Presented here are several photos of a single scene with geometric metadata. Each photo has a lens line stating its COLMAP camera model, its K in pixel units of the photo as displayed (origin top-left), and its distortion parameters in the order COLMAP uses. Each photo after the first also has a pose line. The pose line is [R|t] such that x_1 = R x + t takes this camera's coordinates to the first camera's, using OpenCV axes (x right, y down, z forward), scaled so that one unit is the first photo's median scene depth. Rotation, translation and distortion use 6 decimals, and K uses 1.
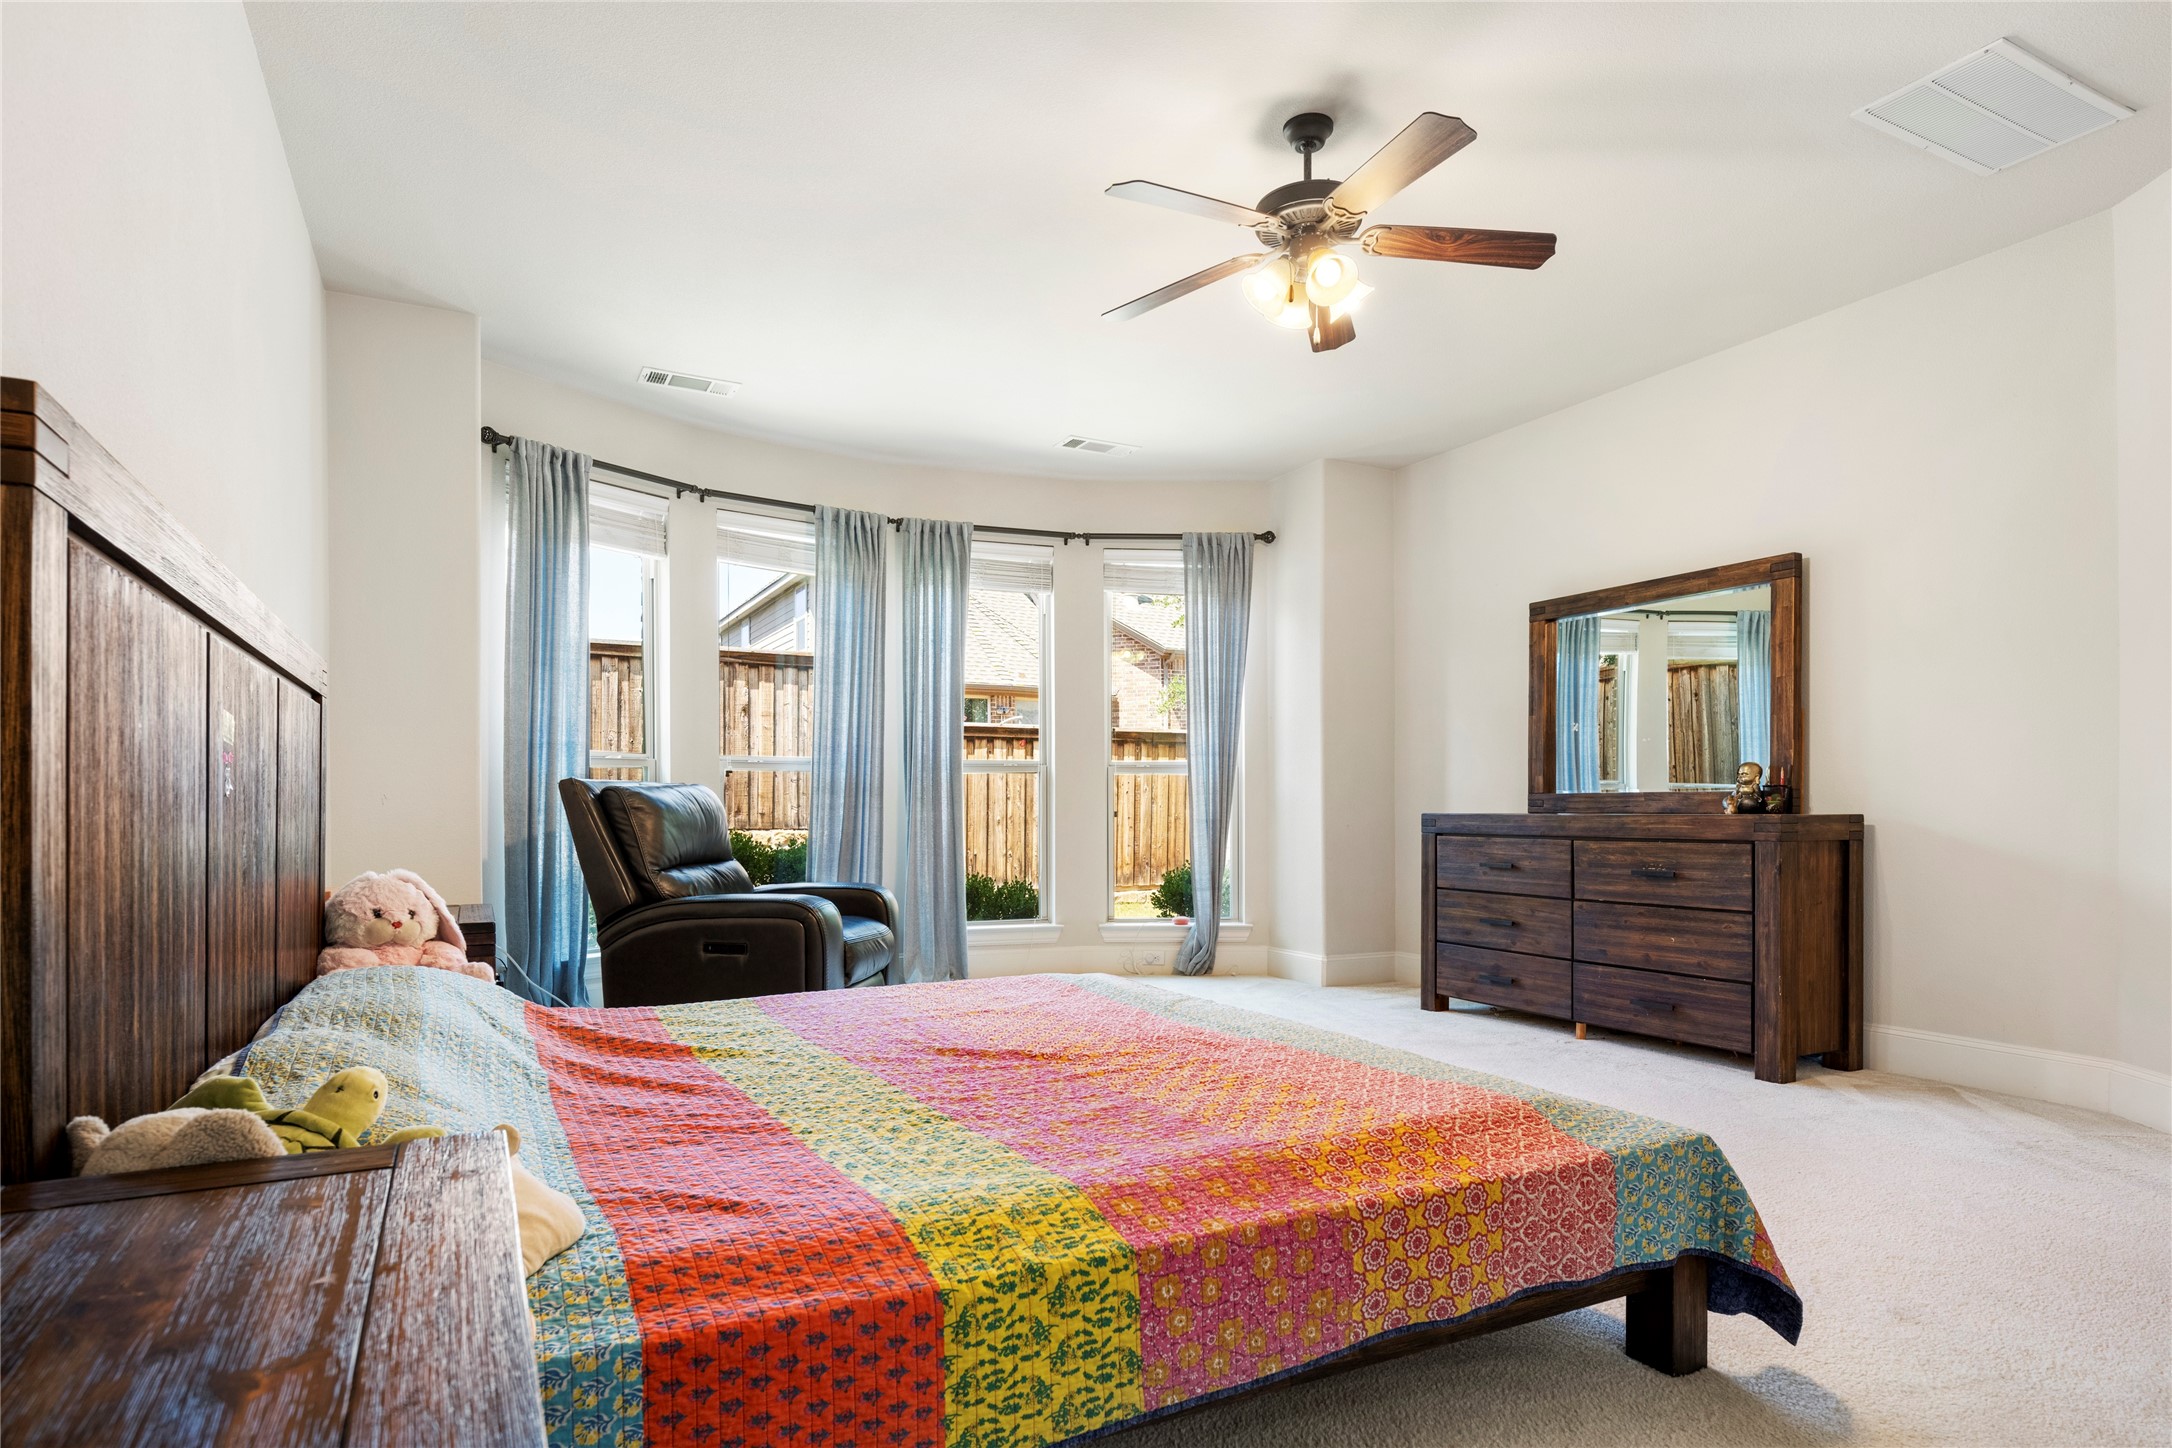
lens RADIAL K [[1186.9, 0, 1084.5], [0, 1186.9, 775.8], [0, 0, 1]] dist [-0.000580, -0.000039]
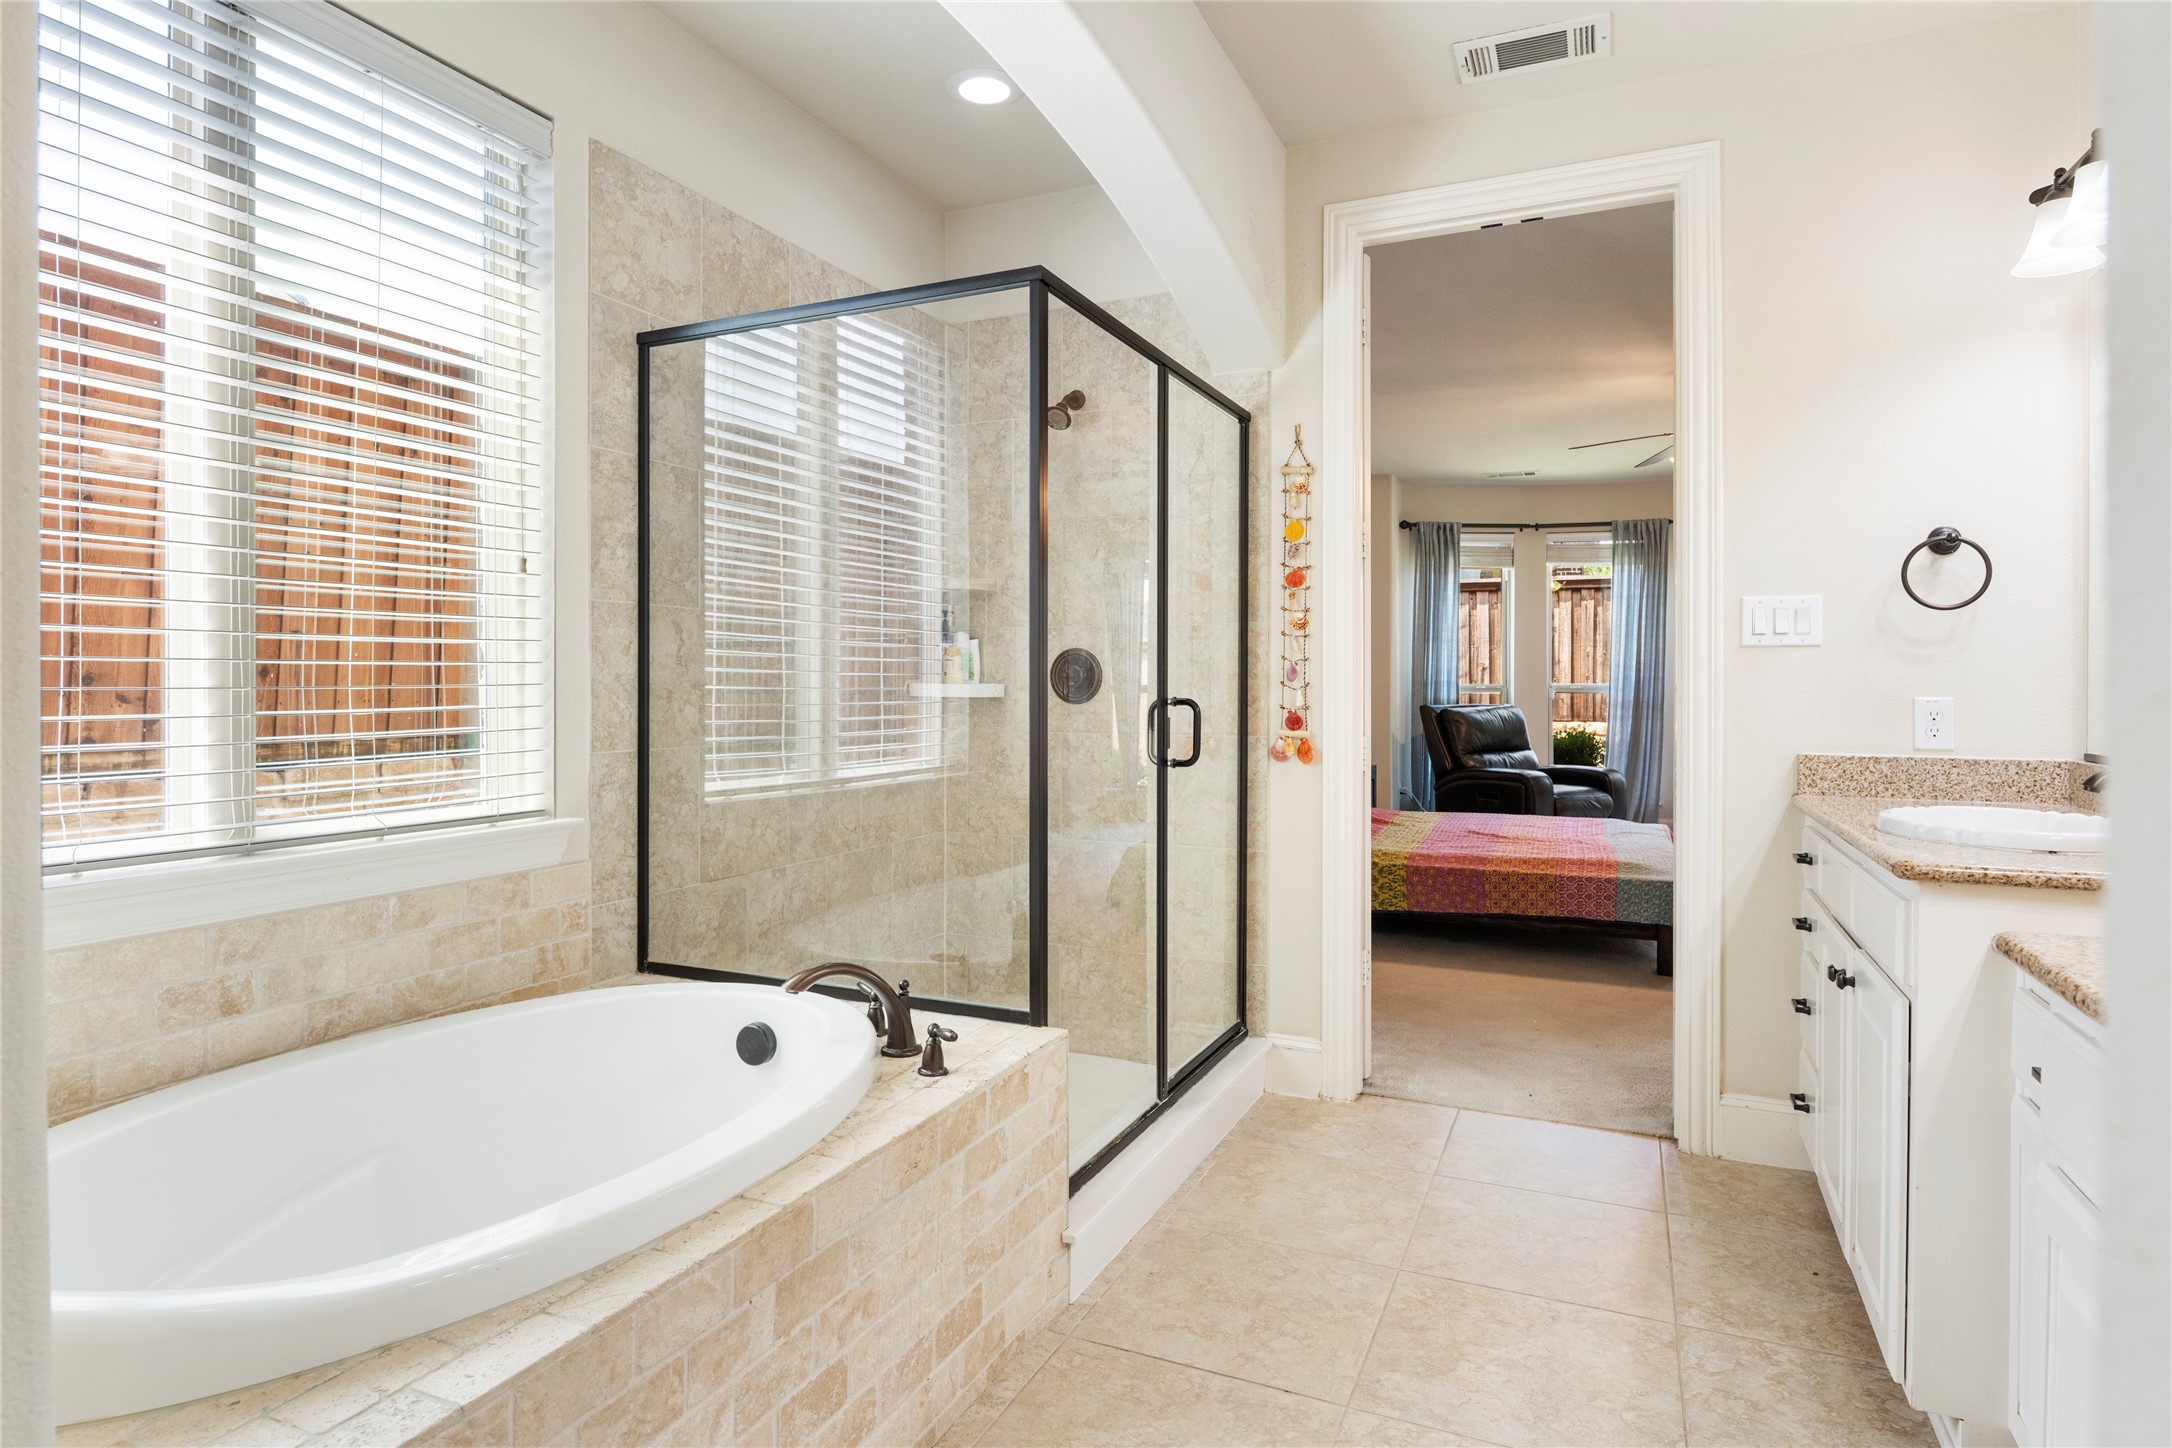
lens RADIAL K [[1186.2, 0, 1081.9], [0, 1186.2, 691.3], [0, 0, 1]] dist [0.000444, -0.003042]
pose [[0.612510, 0.008344, -0.790418, 1.032416], [0.013393, 0.999691, 0.020932, -0.092270], [0.790349, -0.023407, 0.612210, -0.876518]]
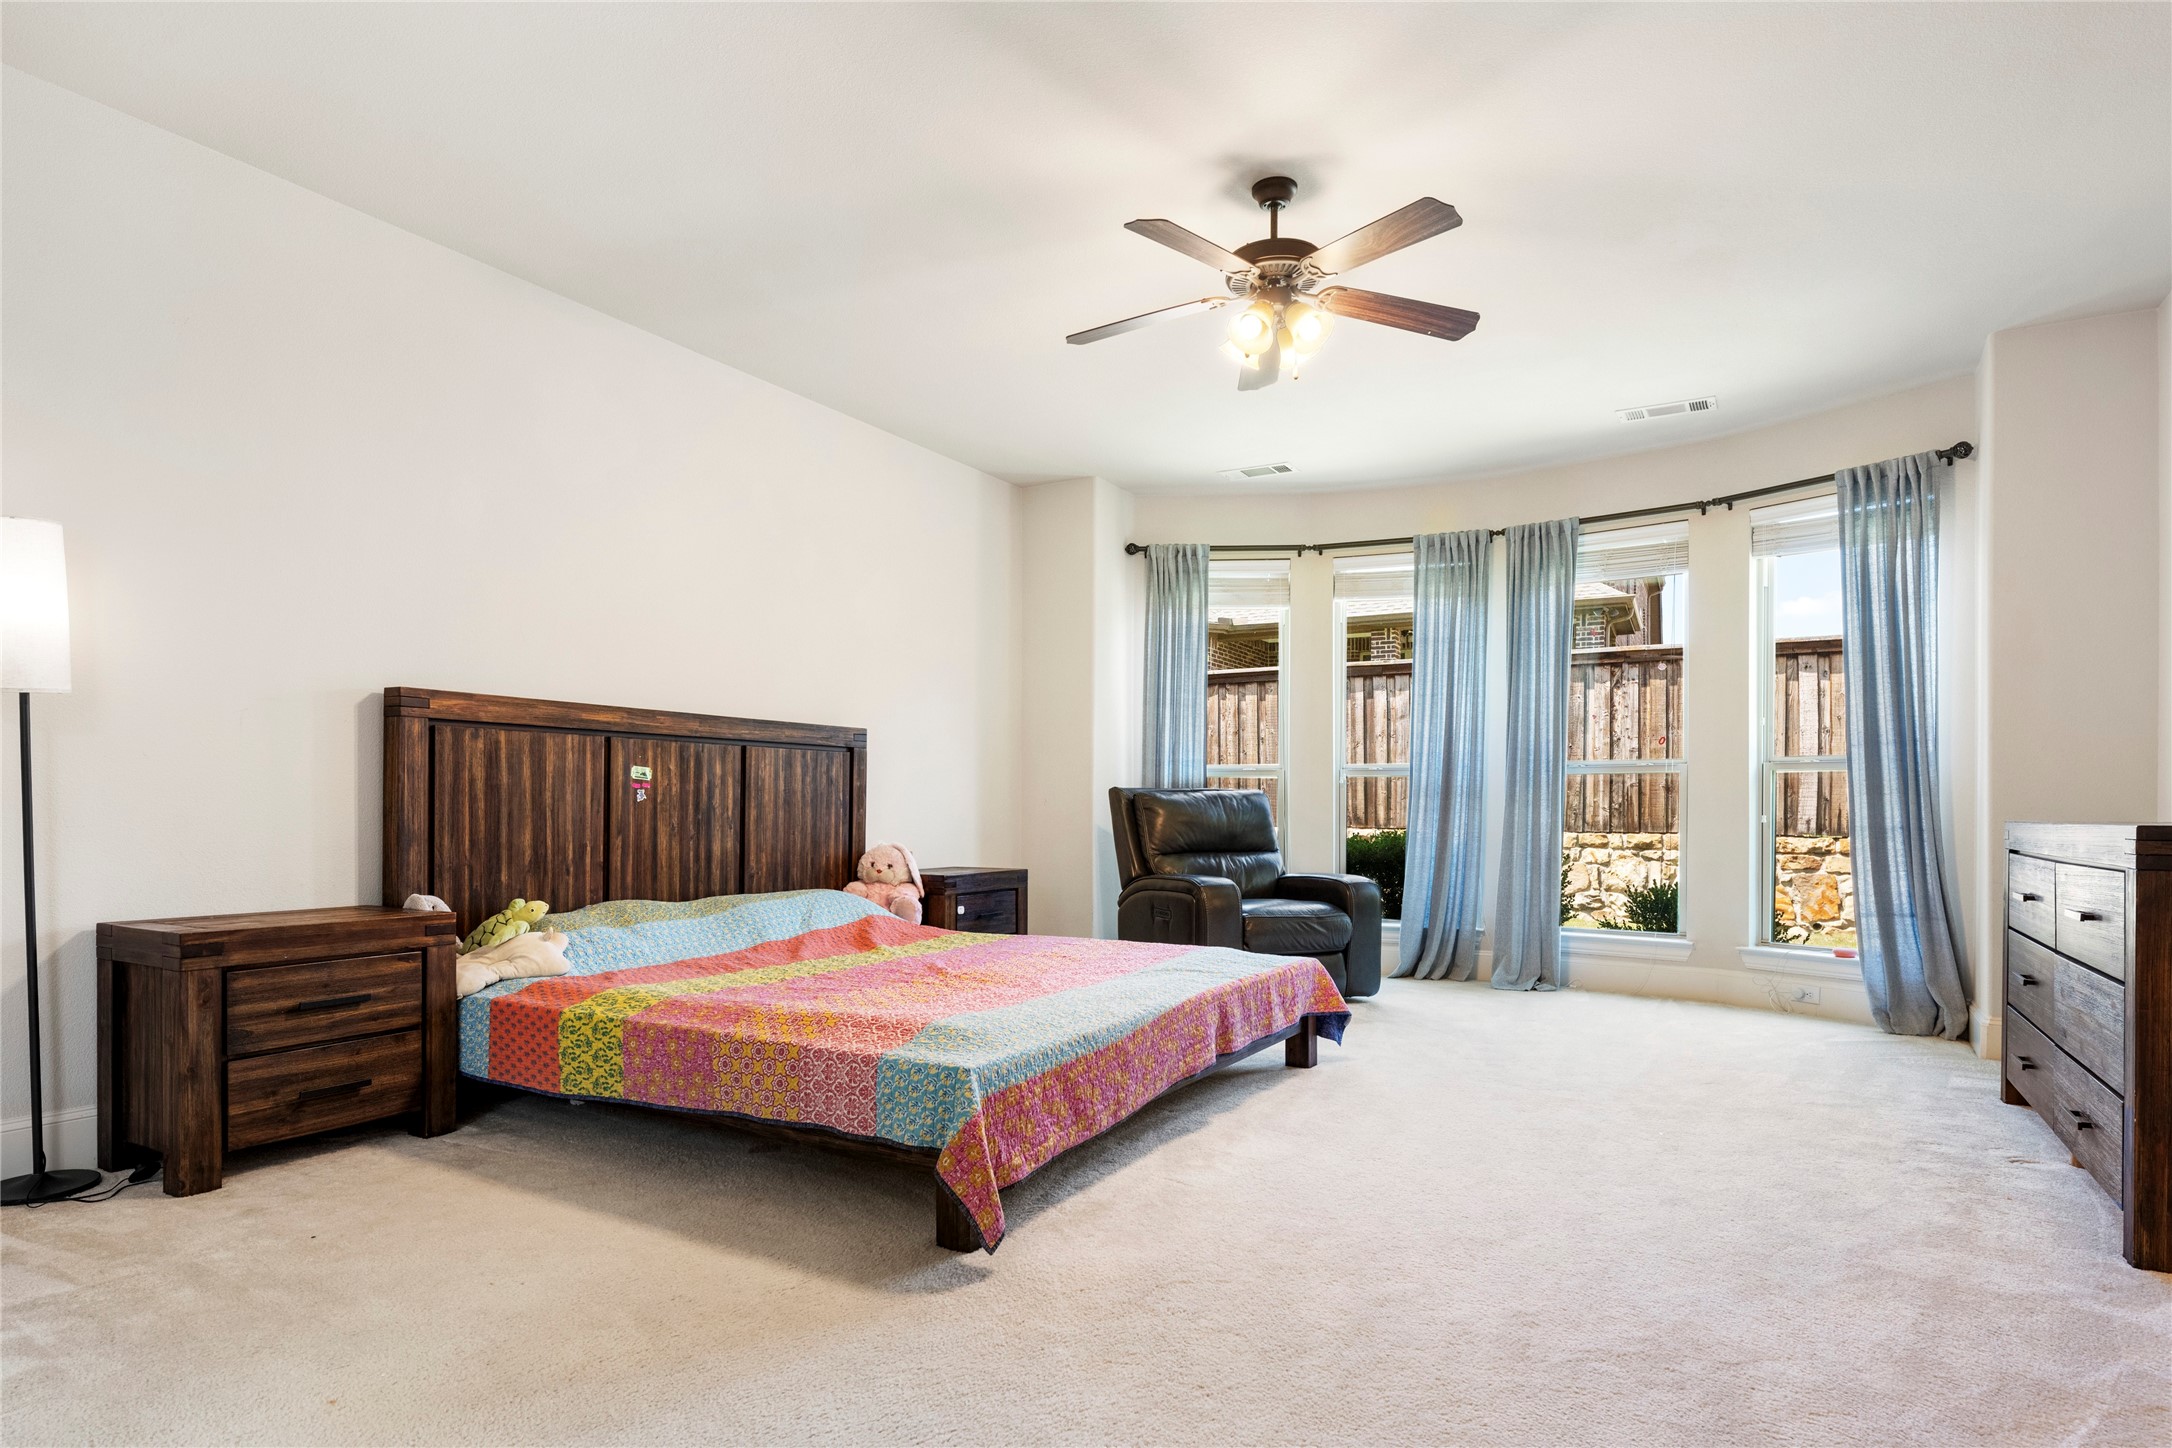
lens RADIAL K [[1194.1, 0, 1079.4], [0, 1194.1, 825.5], [0, 0, 1]] dist [-0.006661, -0.001033]
pose [[0.524582, 0.014827, -0.851231, 1.014029], [0.014201, 0.999557, 0.026162, 0.011403], [0.851242, -0.025812, 0.524139, 0.278595]]
